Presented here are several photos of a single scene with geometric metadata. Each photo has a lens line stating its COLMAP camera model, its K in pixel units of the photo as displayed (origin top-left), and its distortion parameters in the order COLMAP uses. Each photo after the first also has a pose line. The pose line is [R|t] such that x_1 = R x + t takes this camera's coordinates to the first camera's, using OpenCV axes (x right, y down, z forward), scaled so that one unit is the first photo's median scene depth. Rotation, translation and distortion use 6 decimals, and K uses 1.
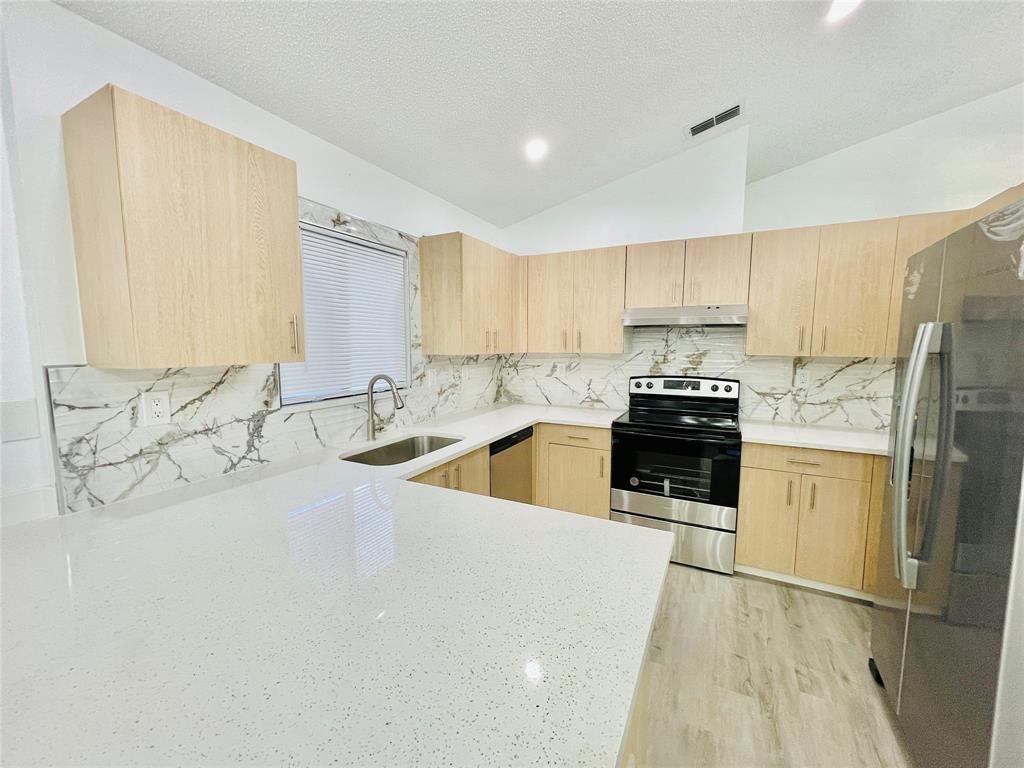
lens RADIAL K [[411.9, 0, 509.4], [0, 411.9, 386.8], [0, 0, 1]] dist [-0.001567, 0.001298]
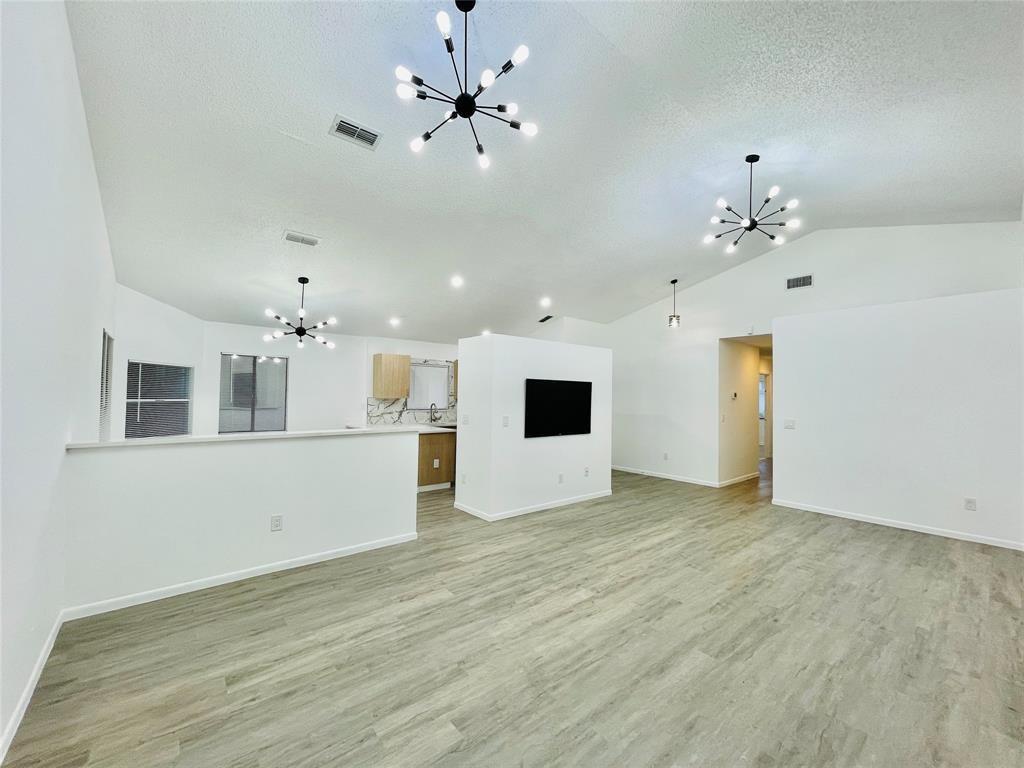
lens RADIAL K [[411.9, 0, 508.5], [0, 411.9, 383.4], [0, 0, 1]] dist [-0.001567, 0.001298]
pose [[0.919066, -0.000788, -0.394104, 1.267183], [-0.054699, 0.990064, -0.129540, 0.168891], [0.390290, 0.140613, 0.909891, -1.501690]]
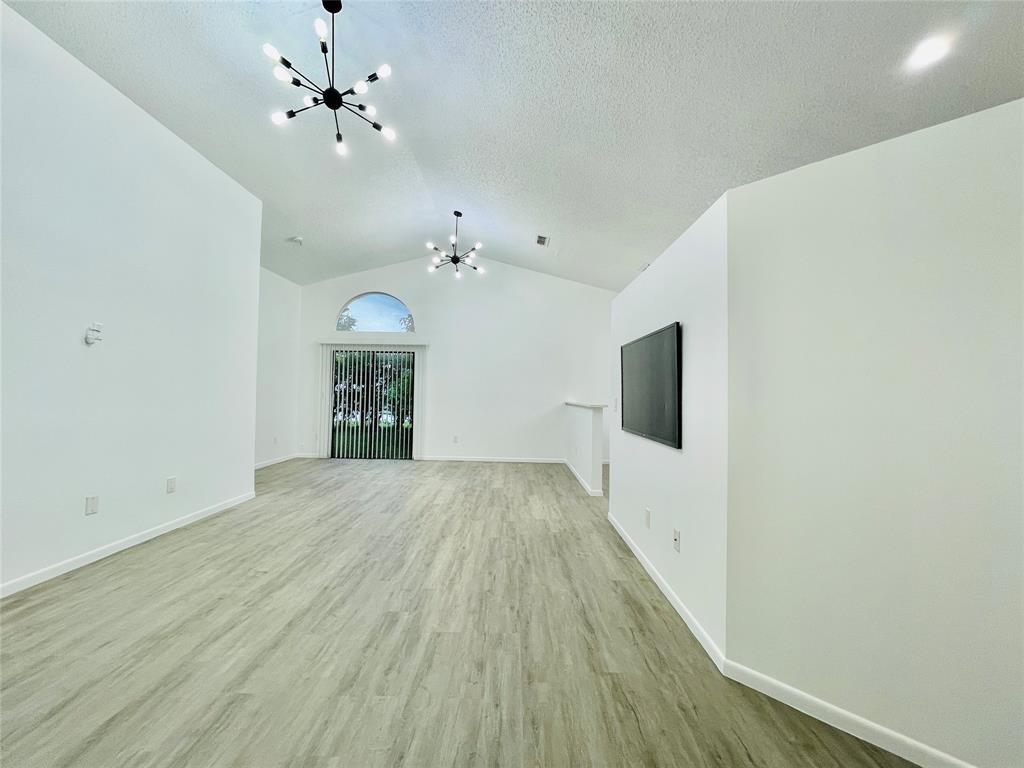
lens RADIAL K [[411.9, 0, 505.2], [0, 411.9, 380.3], [0, 0, 1]] dist [-0.001567, 0.001298]
pose [[-0.898852, -0.032930, -0.437013, 1.506721], [-0.067143, 0.995748, 0.063068, -0.032287], [0.433078, 0.086031, -0.897241, 1.044124]]
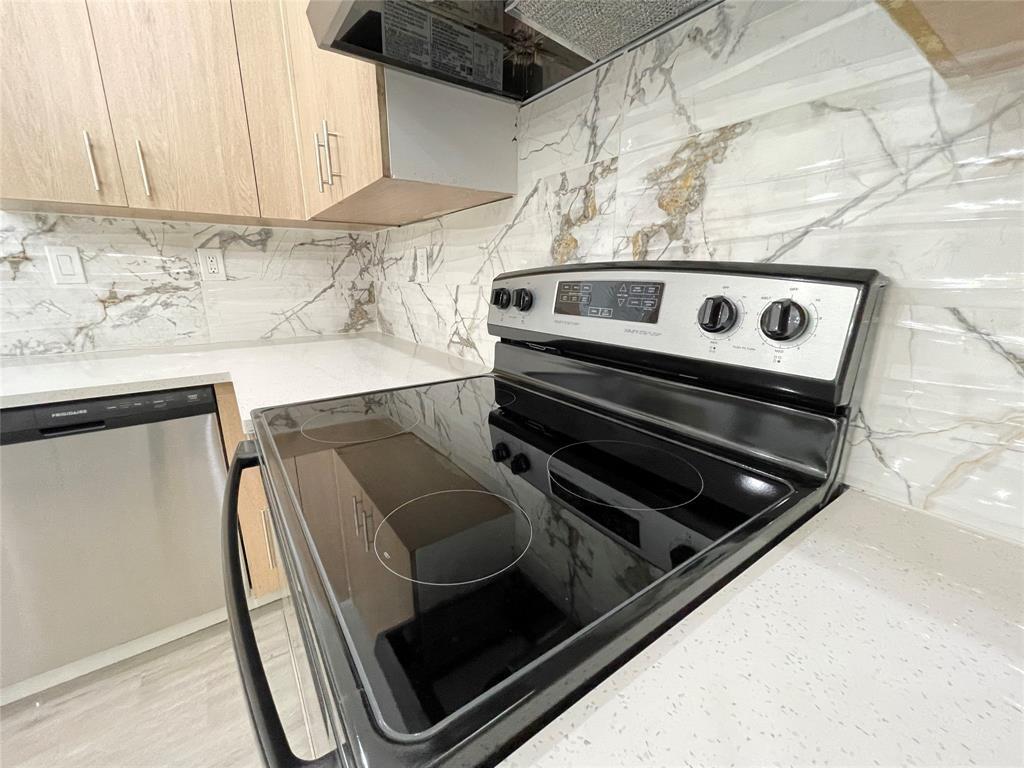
lens RADIAL K [[411.9, 0, 516.1], [0, 411.9, 385.6], [0, 0, 1]] dist [-0.001567, 0.001298]
pose [[0.885675, 0.122276, -0.447915, 0.516393], [-0.053379, 0.985118, 0.163378, 0.009268], [0.461227, -0.120791, 0.879022, 0.799398]]
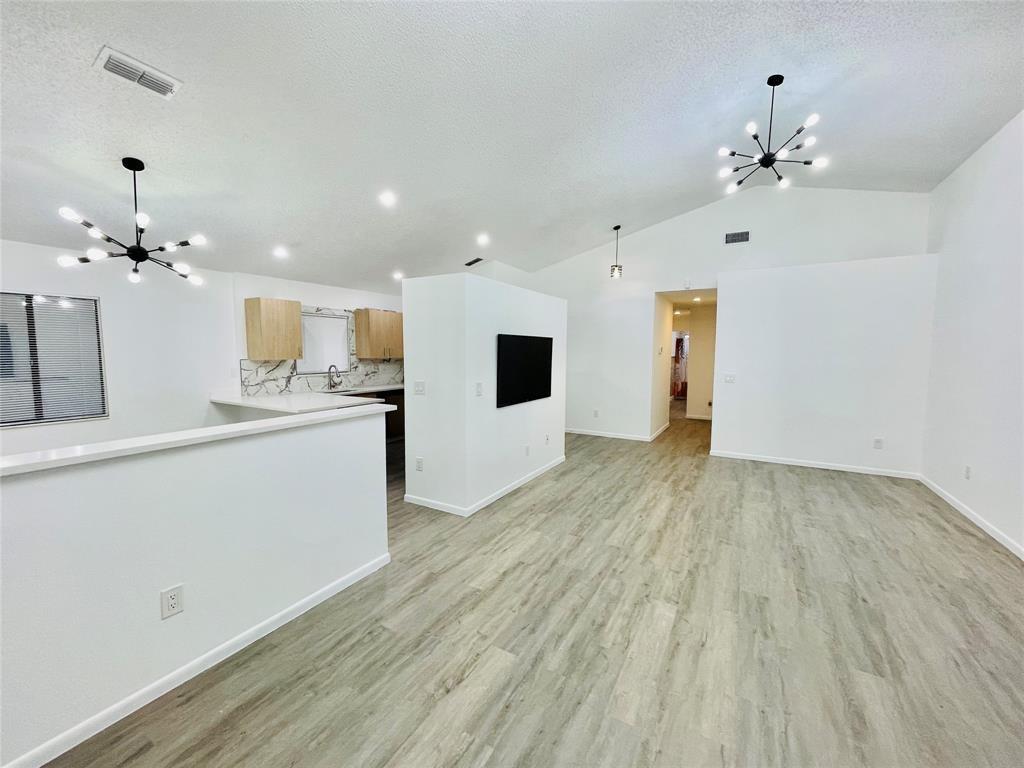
lens RADIAL K [[411.9, 0, 507.1], [0, 411.9, 383.9], [0, 0, 1]] dist [-0.001567, 0.001298]
pose [[0.998041, 0.004631, -0.062385, 0.774518], [-0.006319, 0.999619, -0.026881, 0.124242], [0.062237, 0.027223, 0.997690, -1.261603]]
